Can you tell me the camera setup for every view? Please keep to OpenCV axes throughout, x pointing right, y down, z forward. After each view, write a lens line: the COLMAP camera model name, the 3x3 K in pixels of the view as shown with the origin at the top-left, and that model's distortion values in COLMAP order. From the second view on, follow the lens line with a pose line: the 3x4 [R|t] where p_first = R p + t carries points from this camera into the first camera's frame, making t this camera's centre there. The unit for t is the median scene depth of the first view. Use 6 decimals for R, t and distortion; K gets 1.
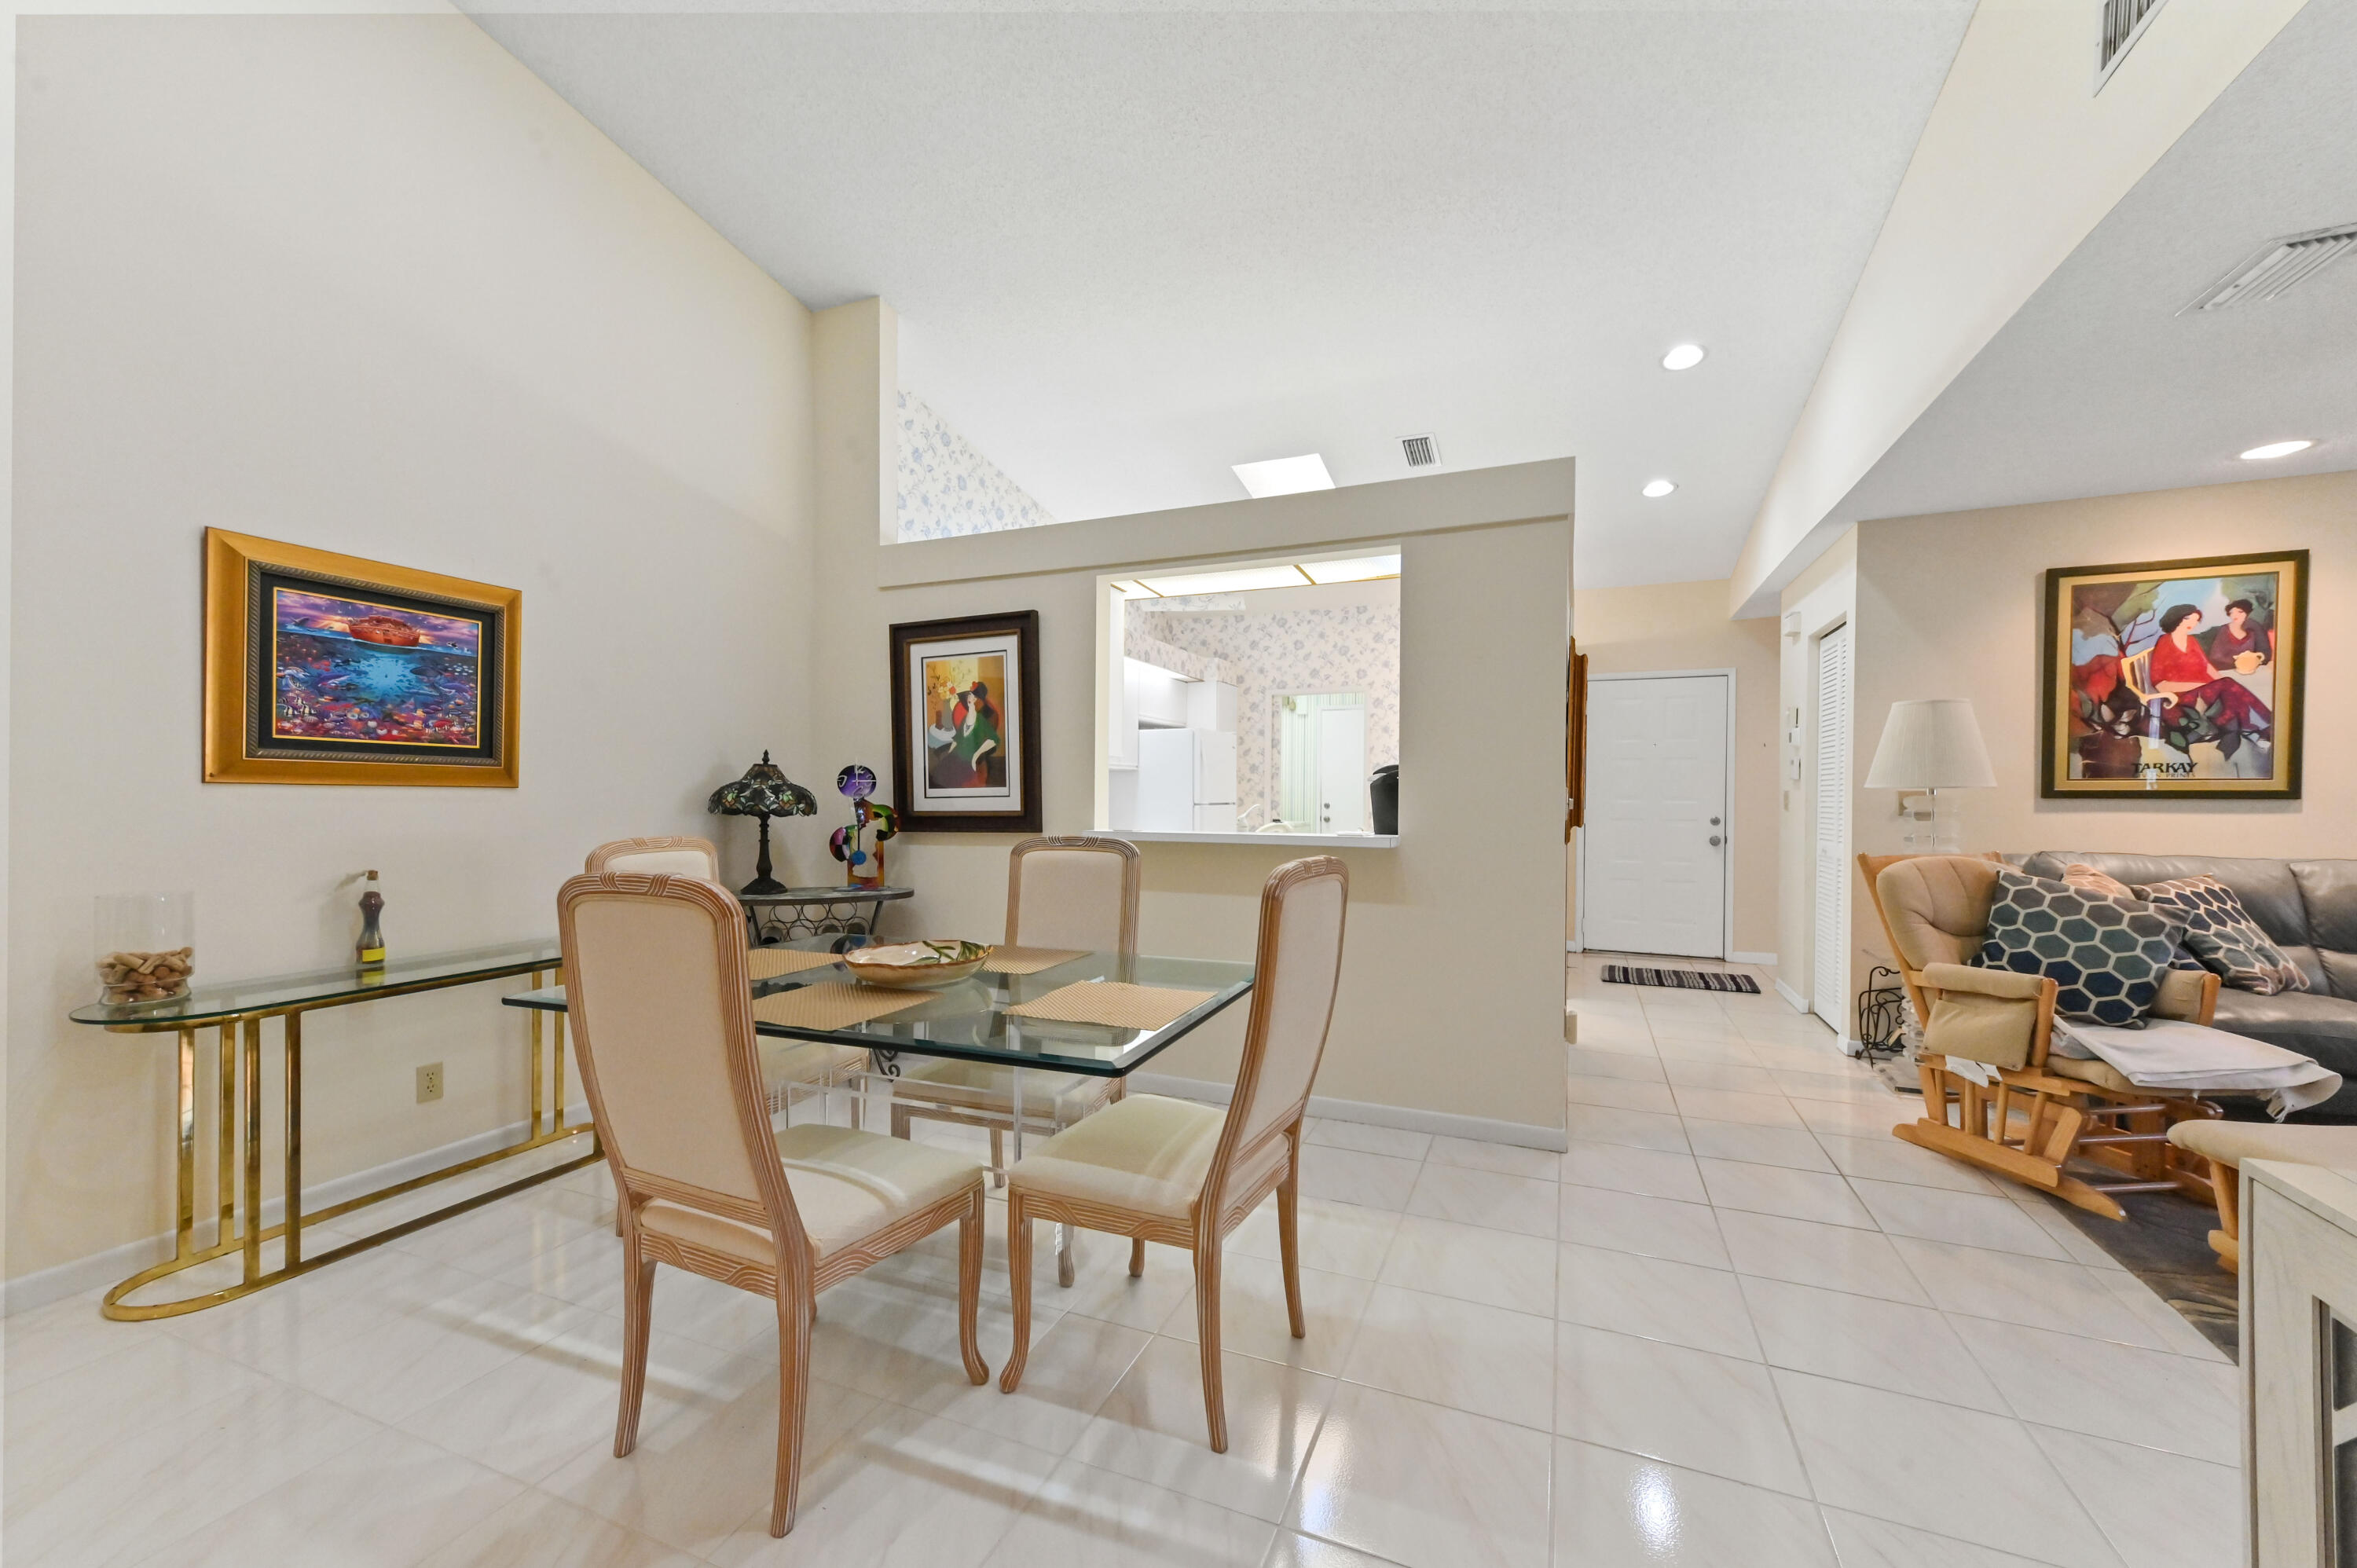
lens RADIAL K [[931.8, 0, 1176.8], [0, 931.8, 804.9], [0, 0, 1]] dist [0.002016, 0.000004]
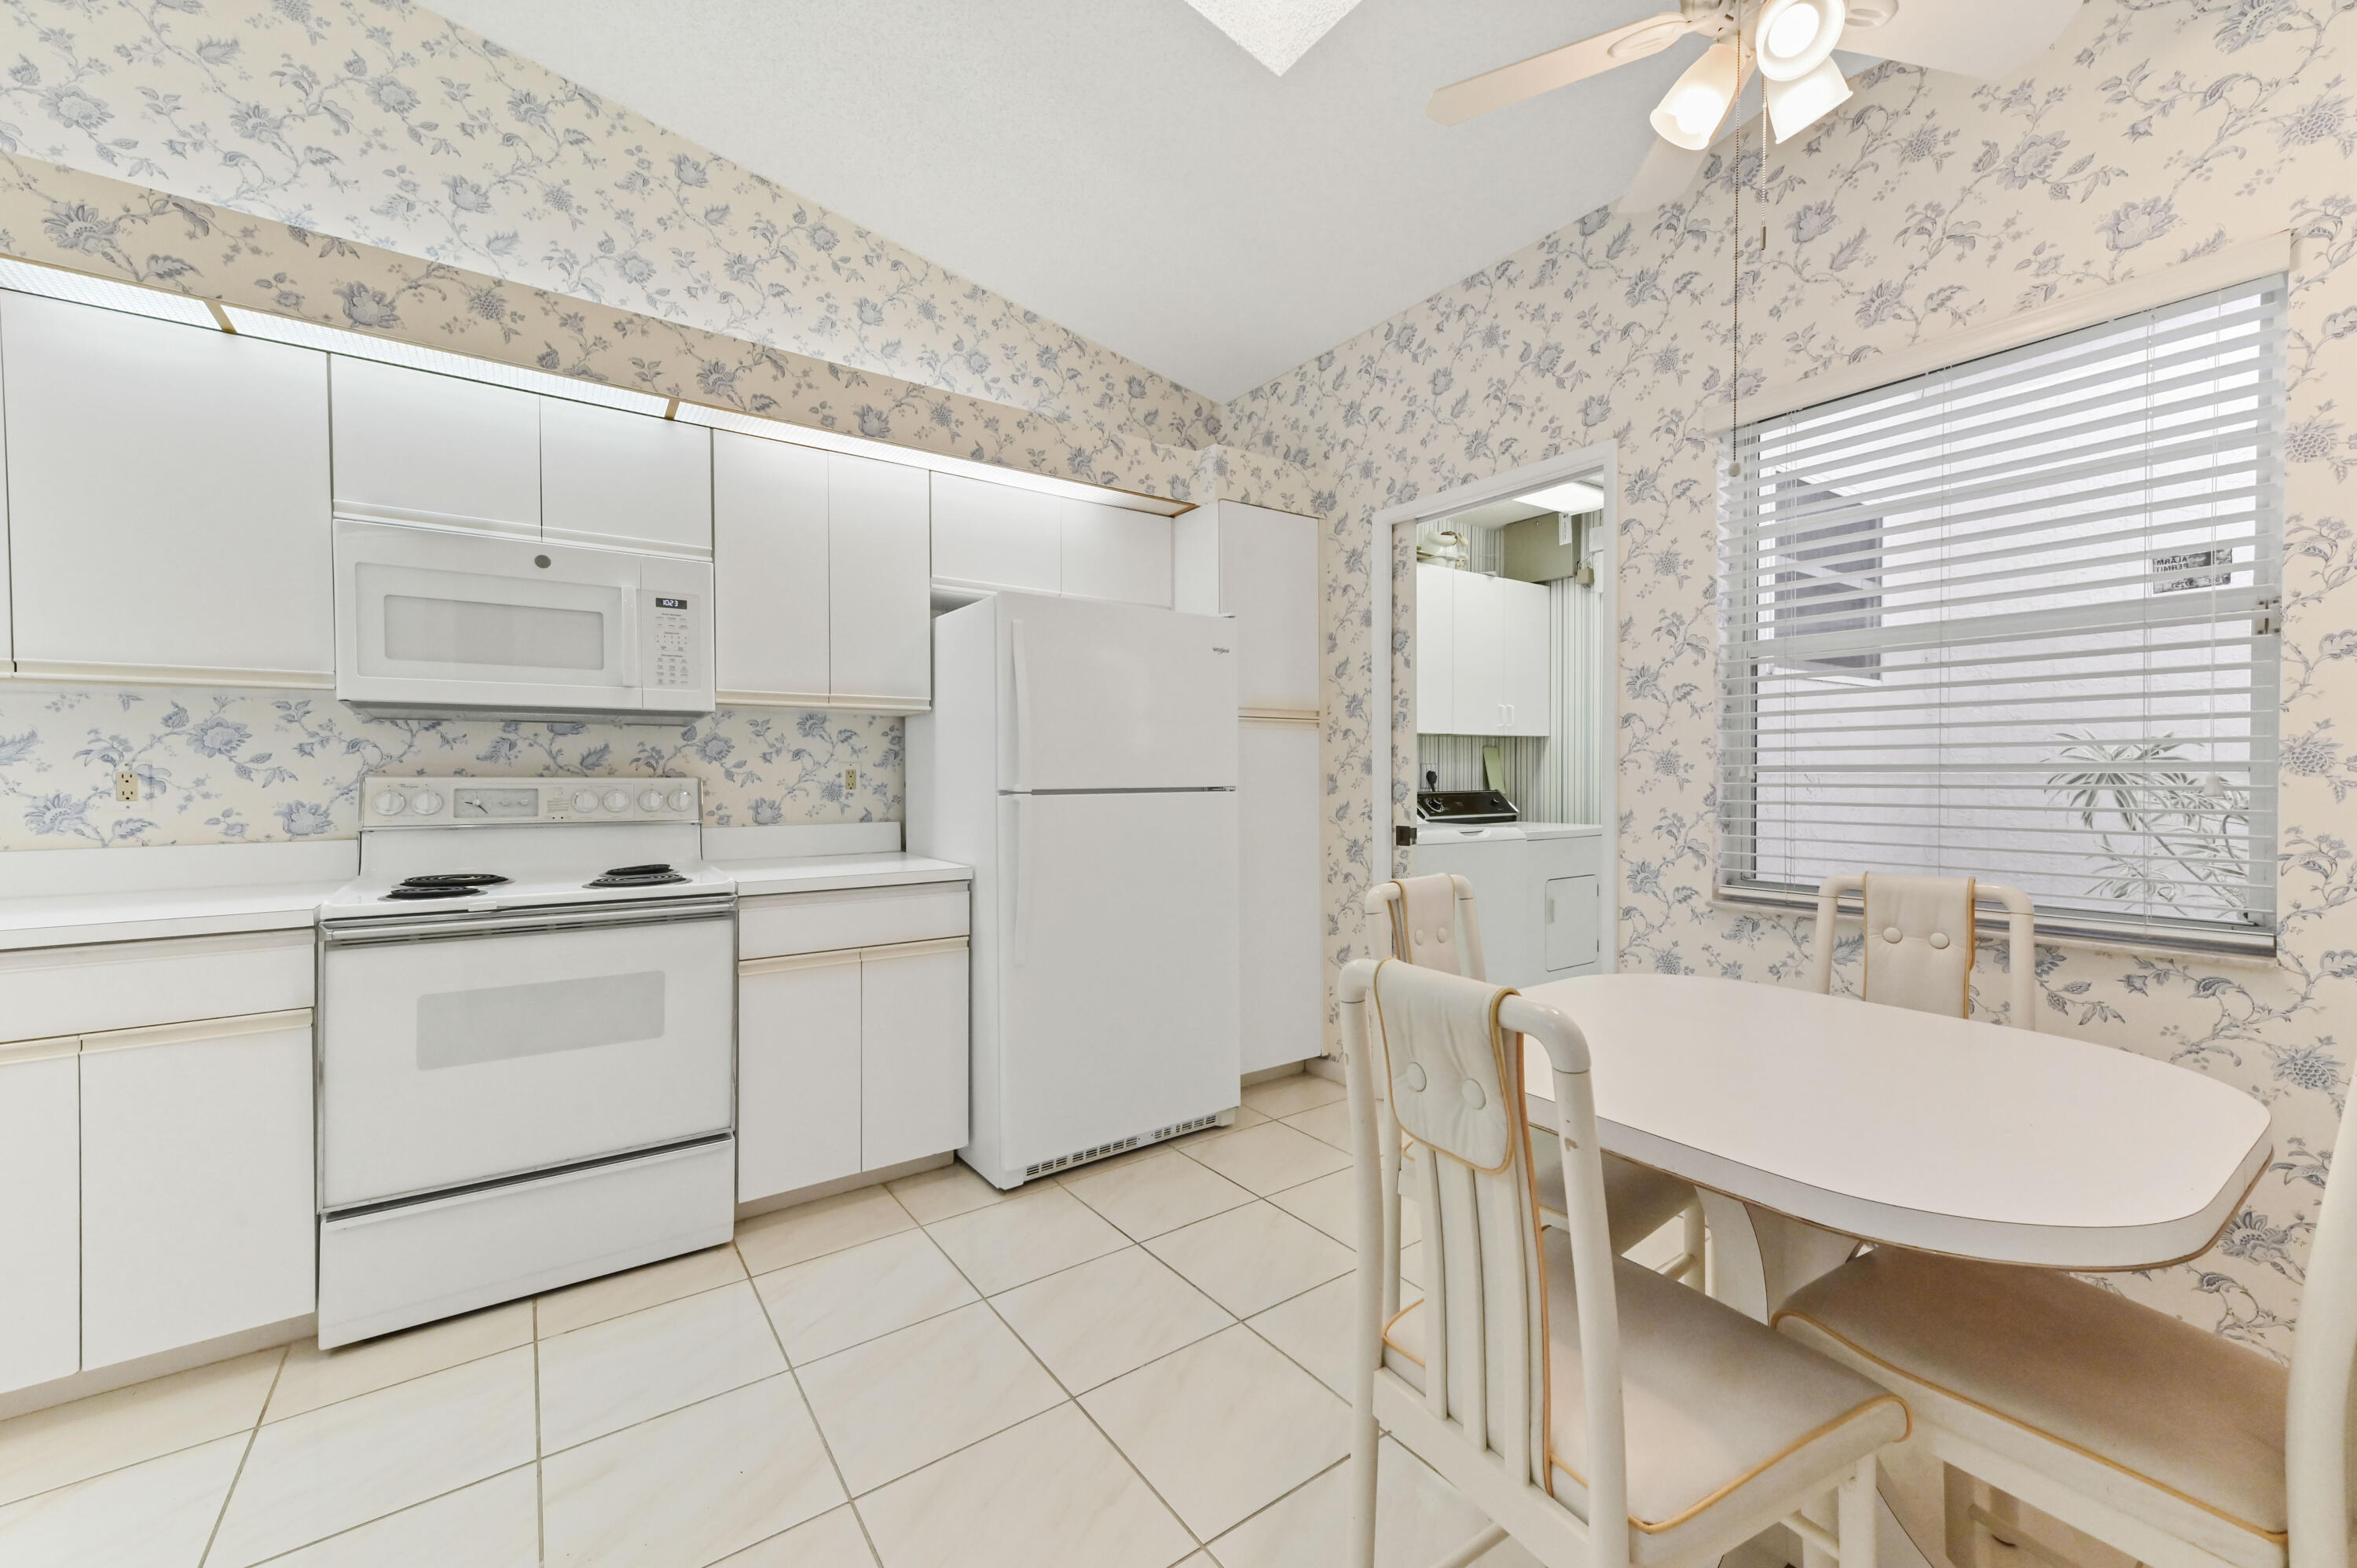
lens RADIAL K [[931.8, 0, 1176.8], [0, 931.8, 804.9], [0, 0, 1]] dist [0.002016, 0.000004]
pose [[0.849098, 0.003712, -0.528223, 0.247839], [0.002343, 0.999939, 0.010794, 0.001973], [0.528231, -0.010403, 0.849037, 0.615721]]
